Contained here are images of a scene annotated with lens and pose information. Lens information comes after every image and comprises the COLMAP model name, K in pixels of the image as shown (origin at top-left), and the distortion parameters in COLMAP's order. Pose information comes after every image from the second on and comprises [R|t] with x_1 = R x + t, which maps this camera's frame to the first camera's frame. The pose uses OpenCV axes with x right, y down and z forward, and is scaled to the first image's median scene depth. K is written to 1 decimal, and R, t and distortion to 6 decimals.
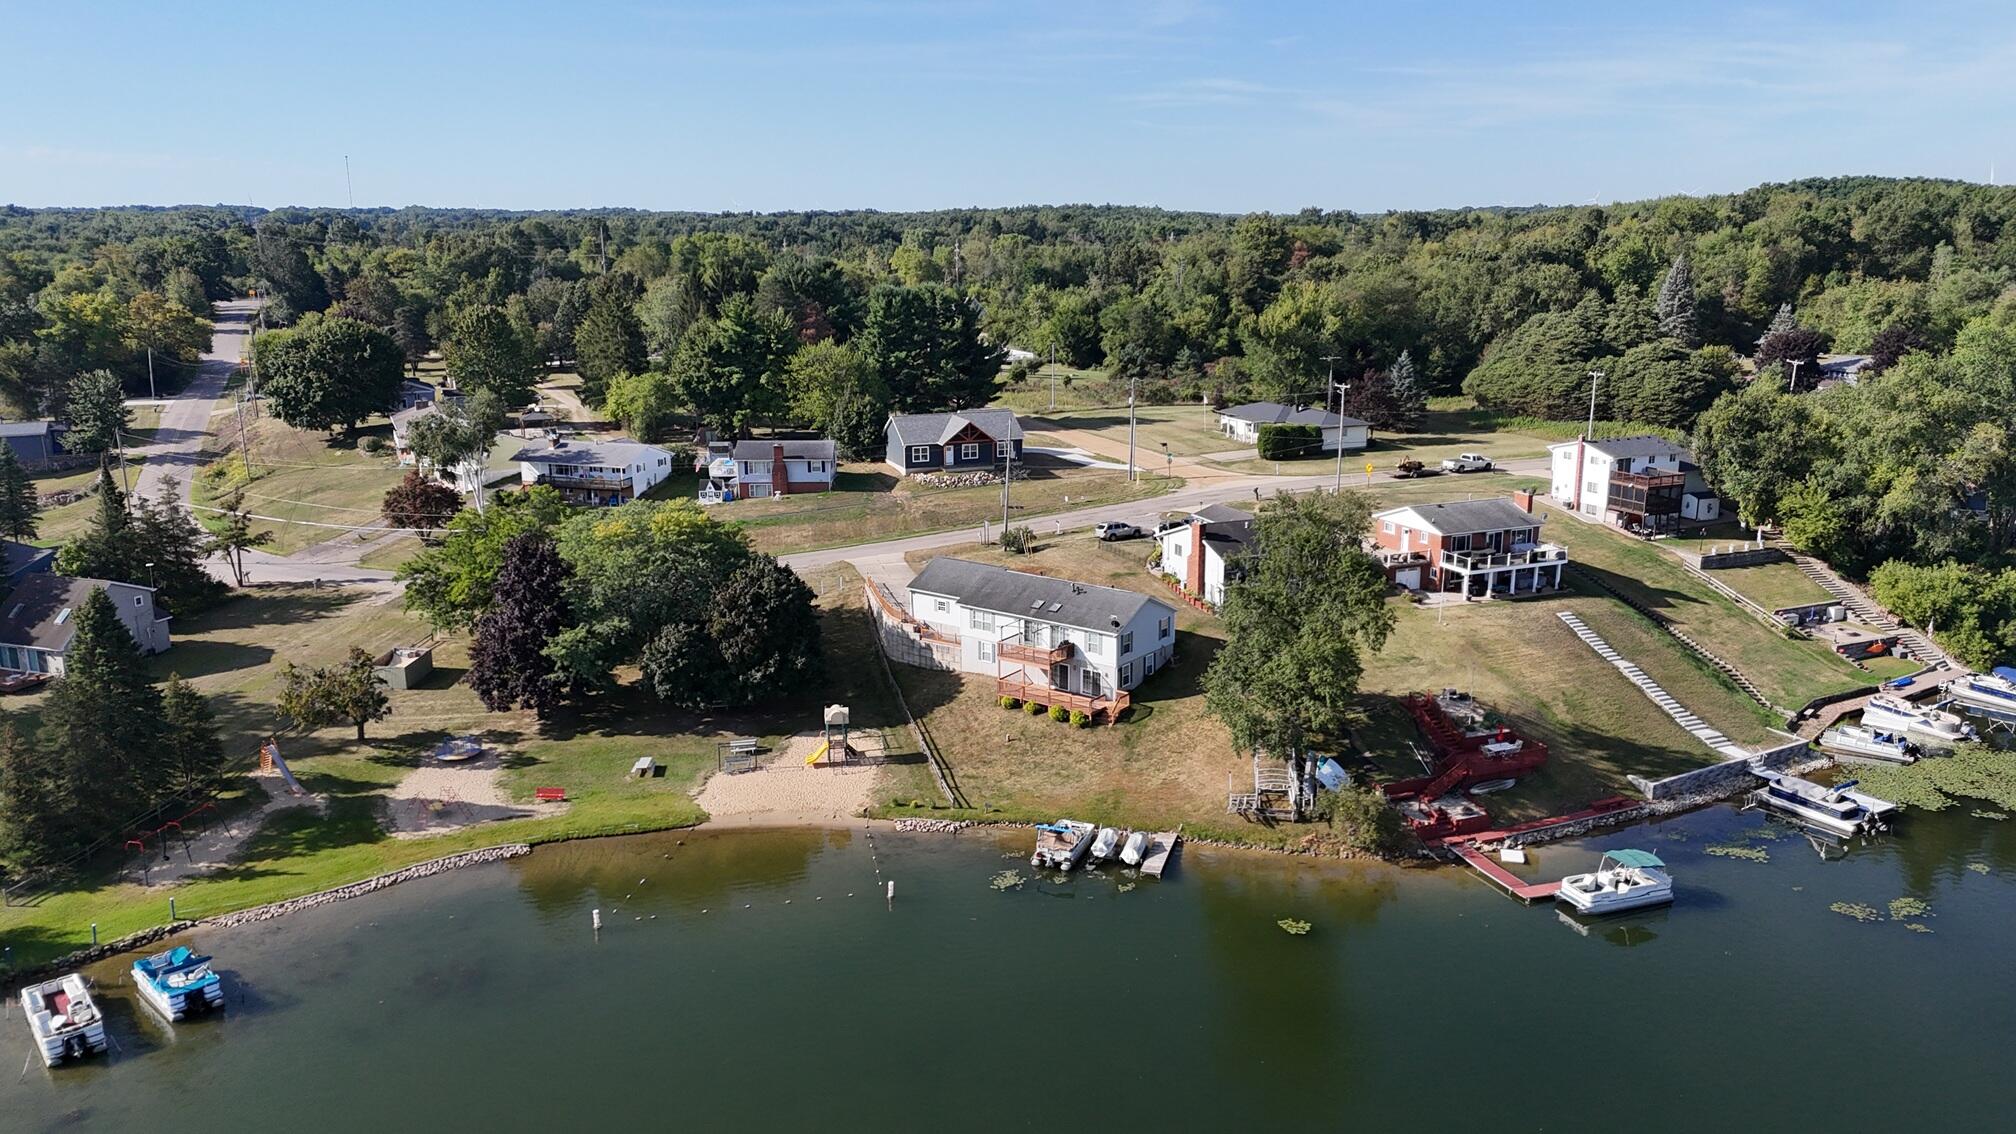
lens RADIAL K [[1475.9, 0, 1013.4], [0, 1475.9, 567.5], [0, 0, 1]] dist [0.098565, -0.125106]
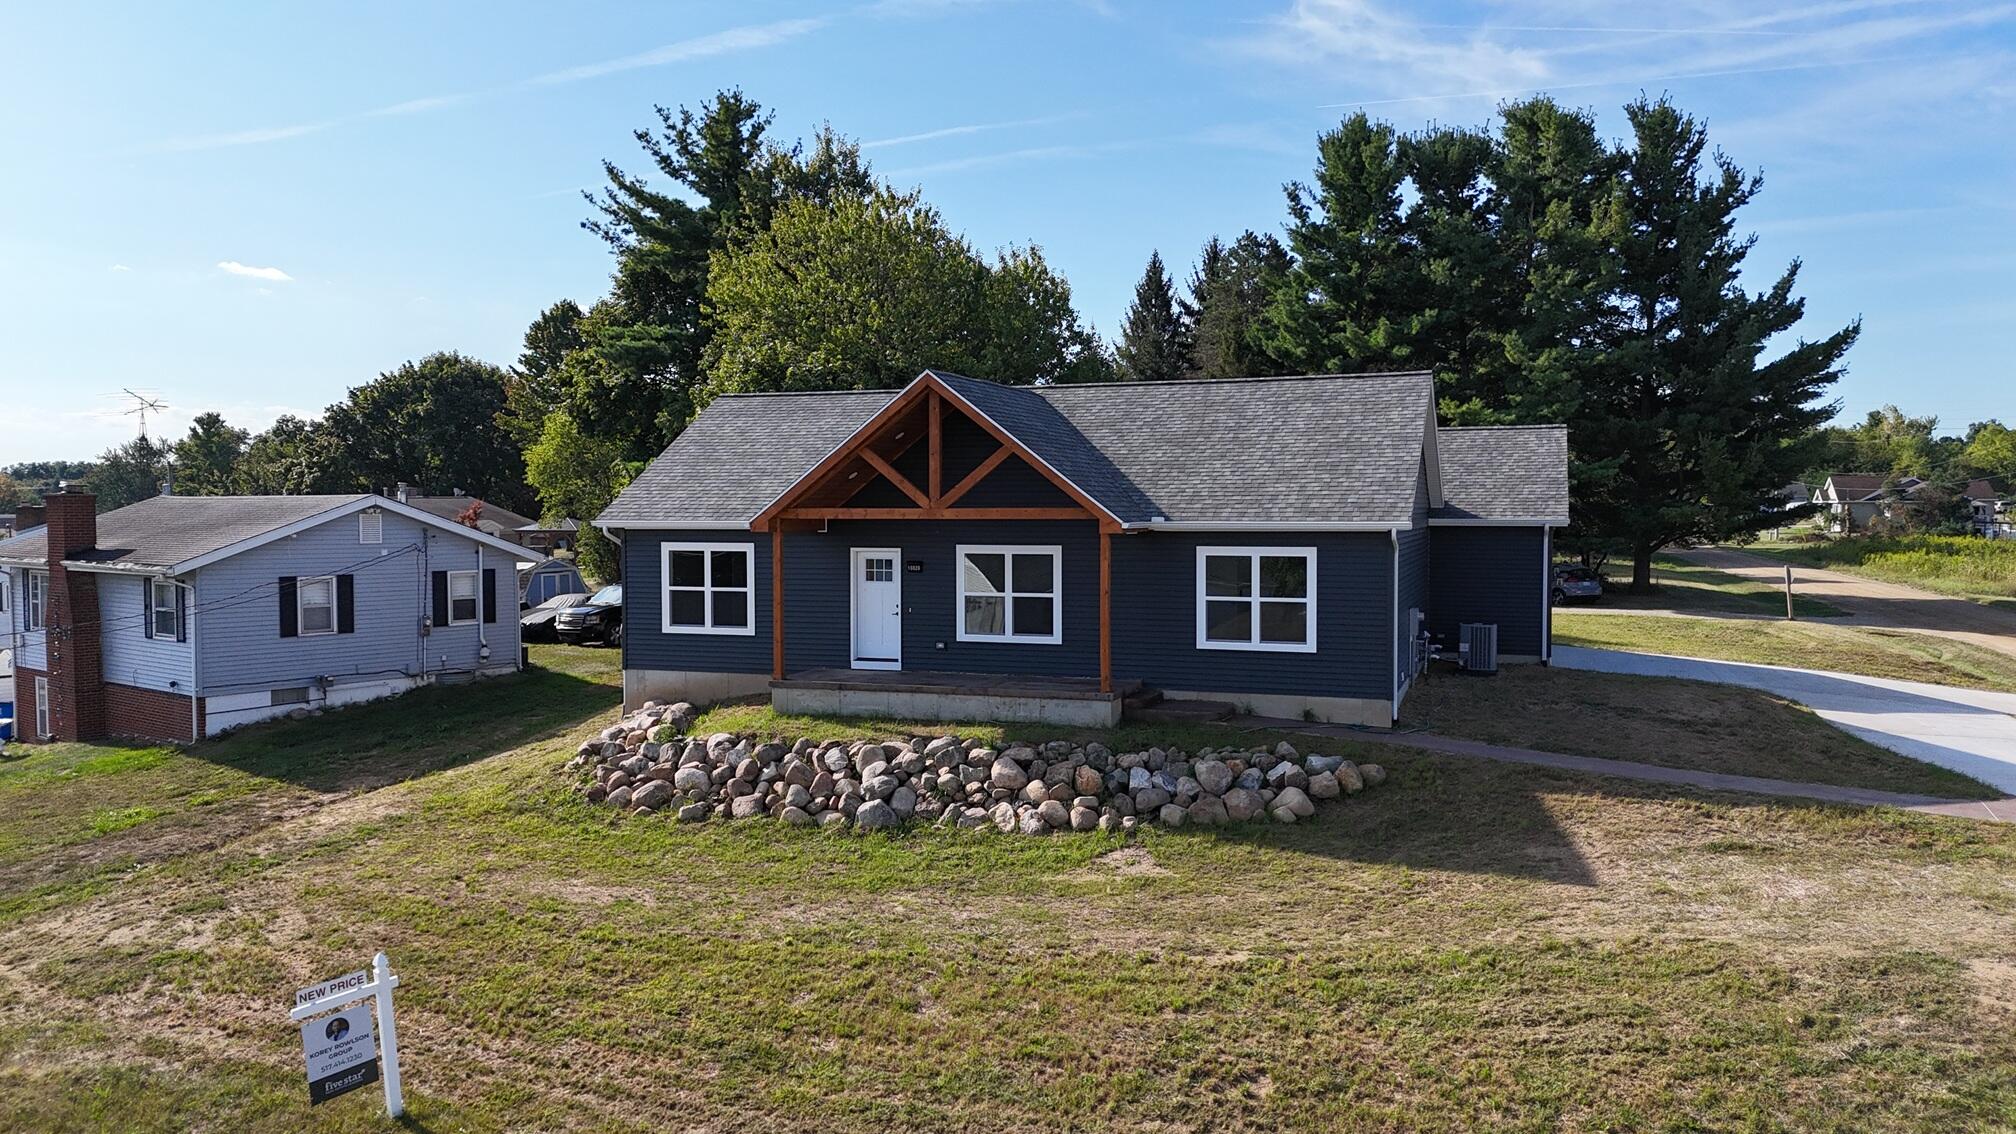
lens RADIAL K [[1479.9, 0, 1013.4], [0, 1479.9, 559.0], [0, 0, 1]] dist [0.075305, -0.084045]
pose [[0.759796, 0.026087, -0.649638, 0.063673], [-0.147901, 0.979933, -0.133630, -0.057490], [0.633115, 0.197614, 0.748407, 0.816511]]
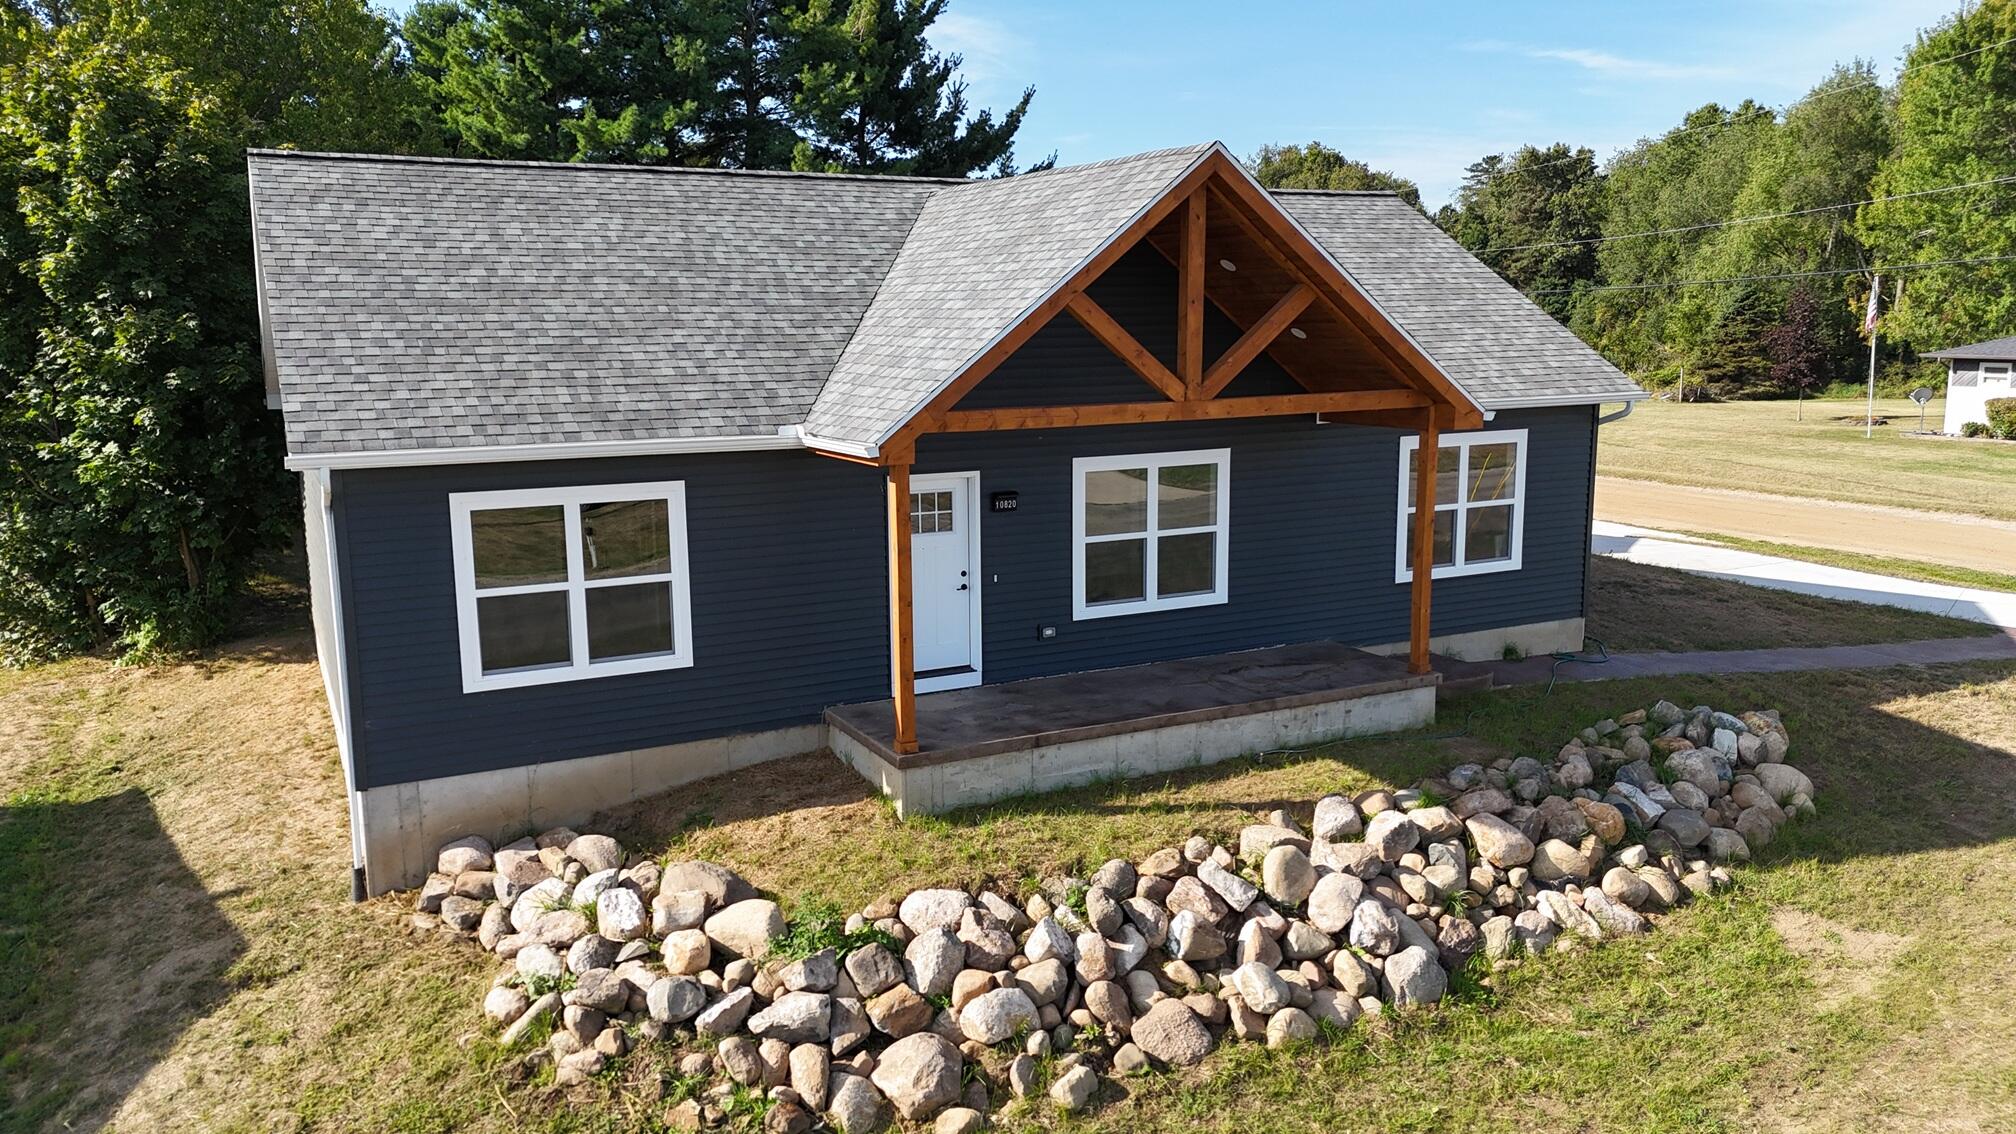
lens RADIAL K [[1479.9, 0, 1013.4], [0, 1479.9, 559.0], [0, 0, 1]] dist [0.075305, -0.084045]
pose [[0.994313, -0.022650, 0.104059, -0.043789], [0.029355, 0.997559, -0.063361, -0.066142], [-0.102370, 0.066056, 0.992551, 0.837678]]
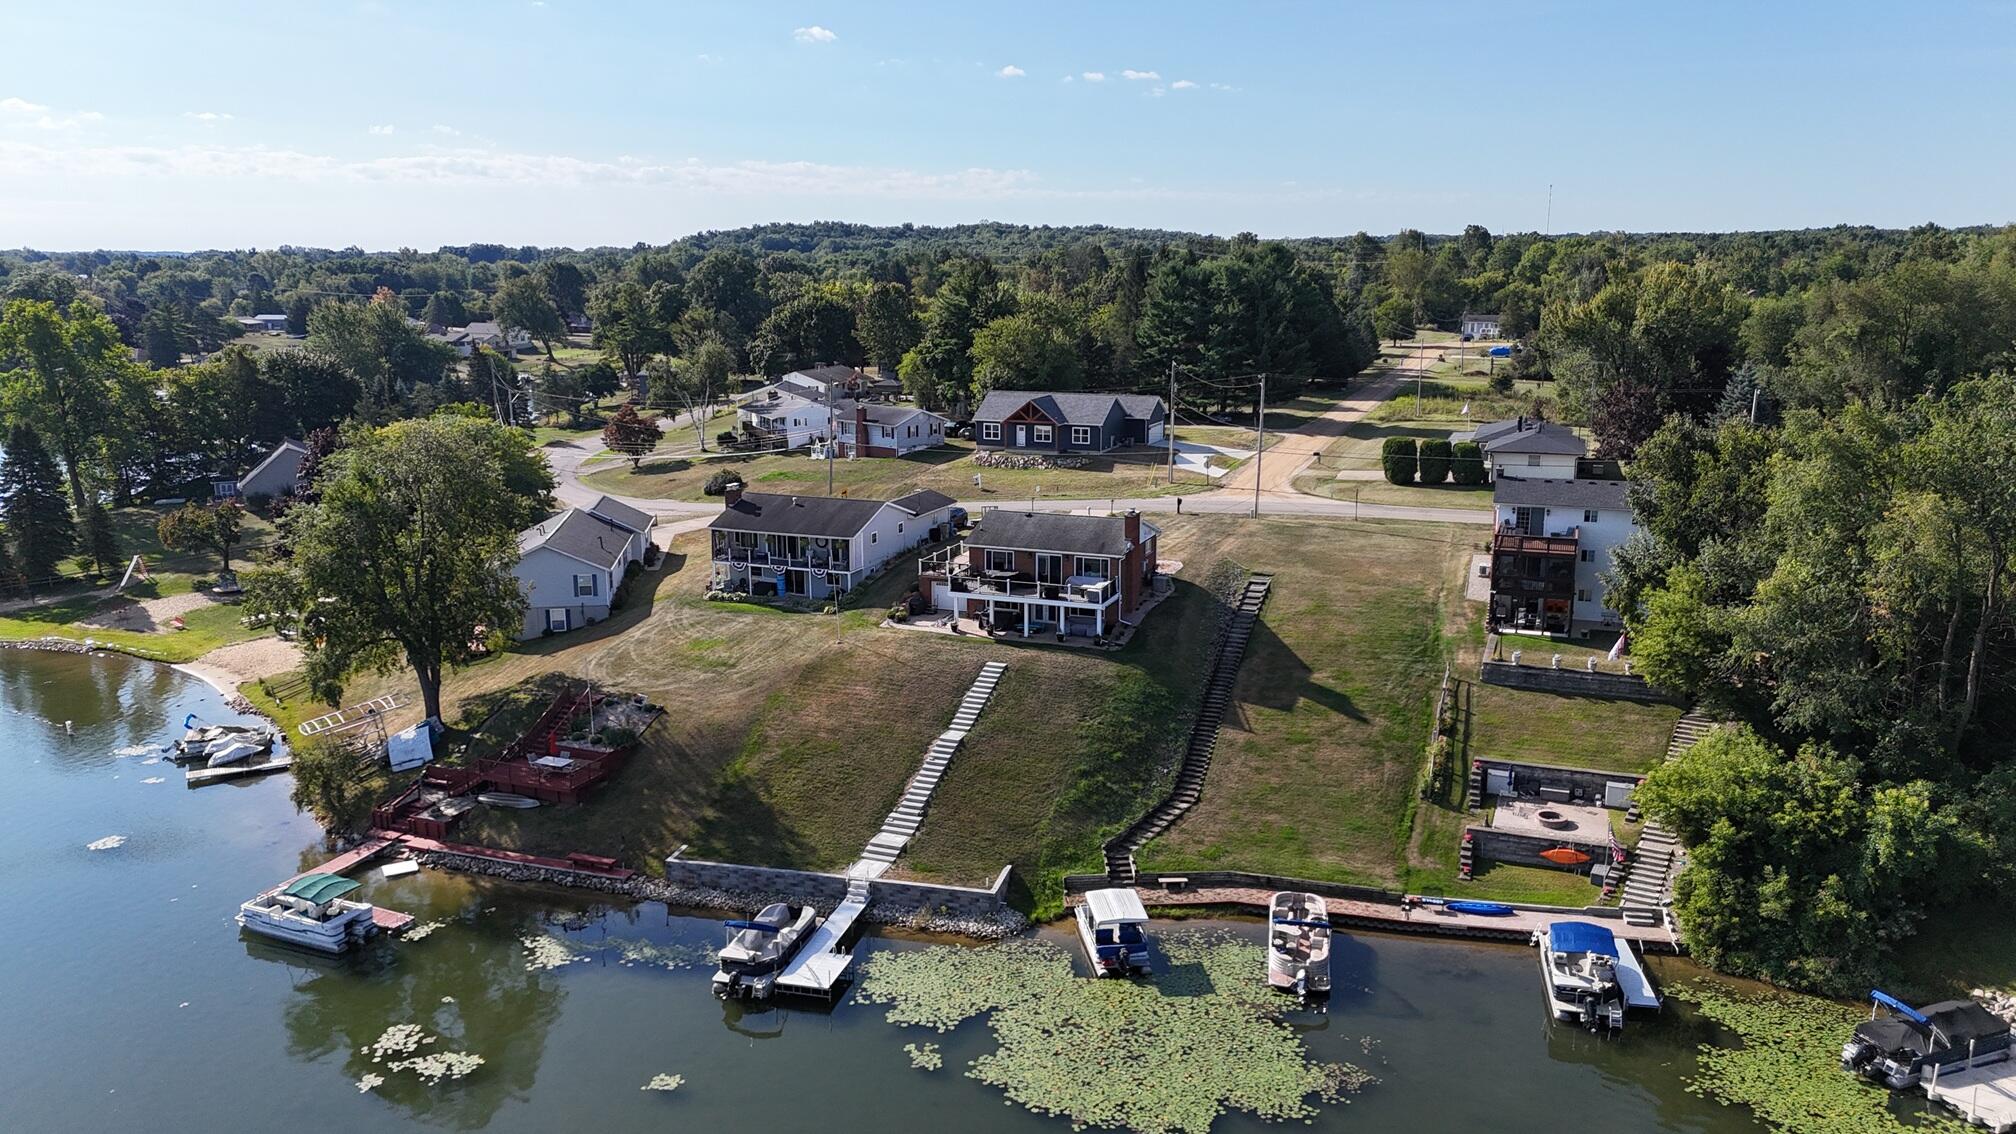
lens RADIAL K [[1471.7, 0, 1010.3], [0, 1471.7, 574.8], [0, 0, 1]] dist [0.126882, -0.182243]
pose [[0.708042, 0.148837, -0.690307, 0.555817], [-0.158297, 0.986112, 0.050251, -0.032355], [0.688199, 0.073693, 0.721769, 0.303353]]
